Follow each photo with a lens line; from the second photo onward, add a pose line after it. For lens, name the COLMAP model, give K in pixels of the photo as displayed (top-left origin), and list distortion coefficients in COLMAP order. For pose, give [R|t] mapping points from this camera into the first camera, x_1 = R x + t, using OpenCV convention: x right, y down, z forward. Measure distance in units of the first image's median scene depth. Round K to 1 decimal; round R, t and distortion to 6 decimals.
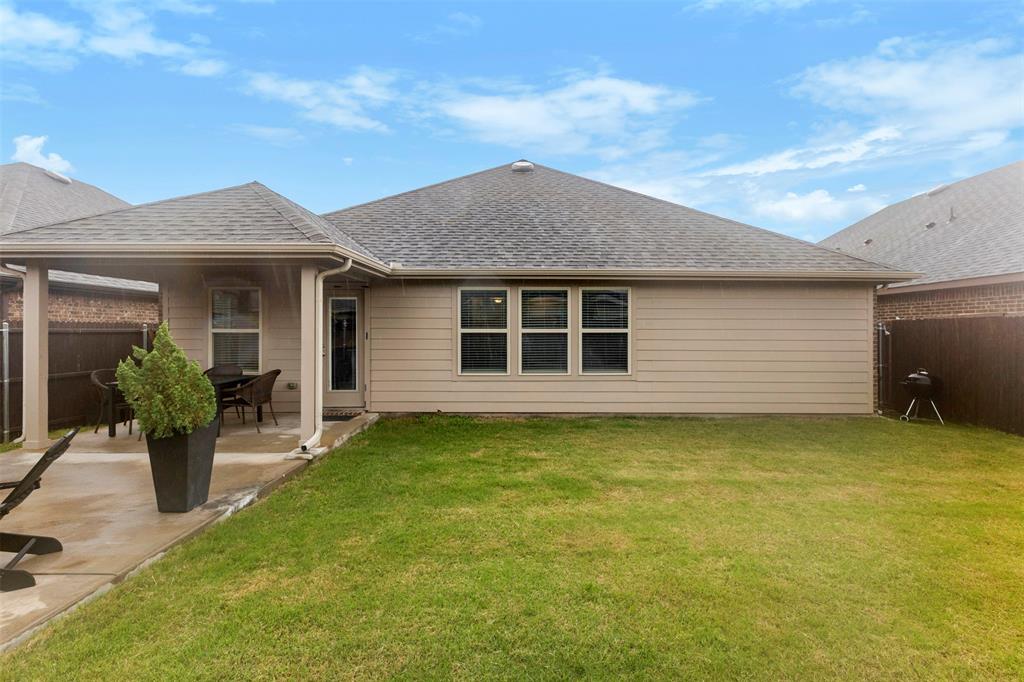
lens RADIAL K [[439.7, 0, 511.4], [0, 439.7, 334.4], [0, 0, 1]] dist [0.003531, -0.000307]
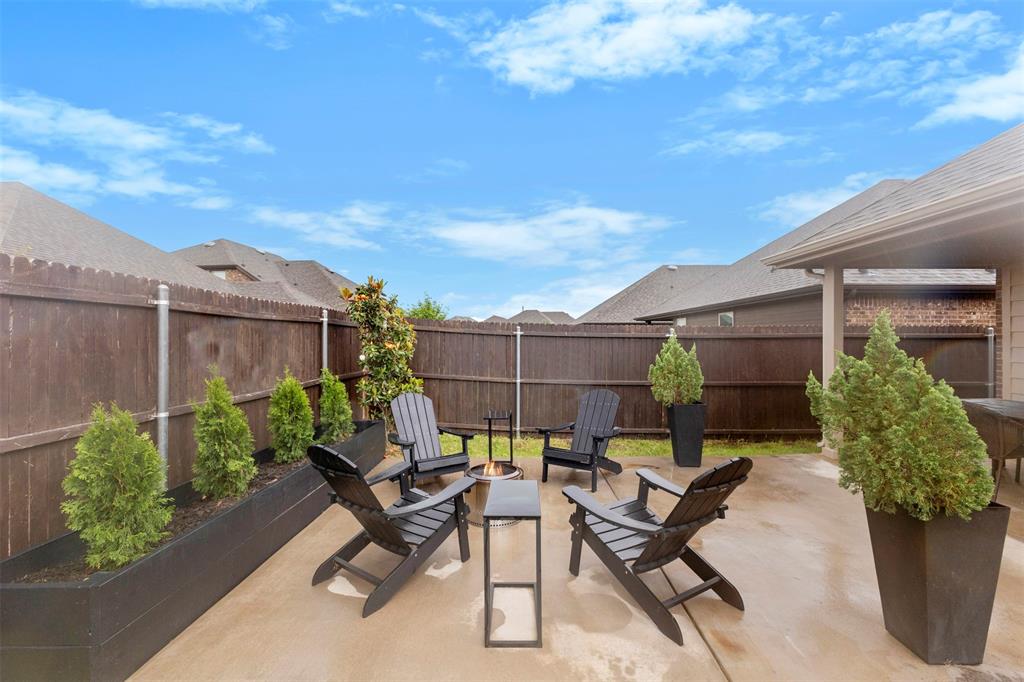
lens RADIAL K [[439.7, 0, 514.2], [0, 439.7, 337.0], [0, 0, 1]] dist [0.003531, -0.000307]
pose [[0.001946, -0.003893, -0.999991, -0.090067], [-0.007936, 0.999961, -0.003909, 0.004827], [0.999967, 0.007944, 0.001915, 0.224932]]
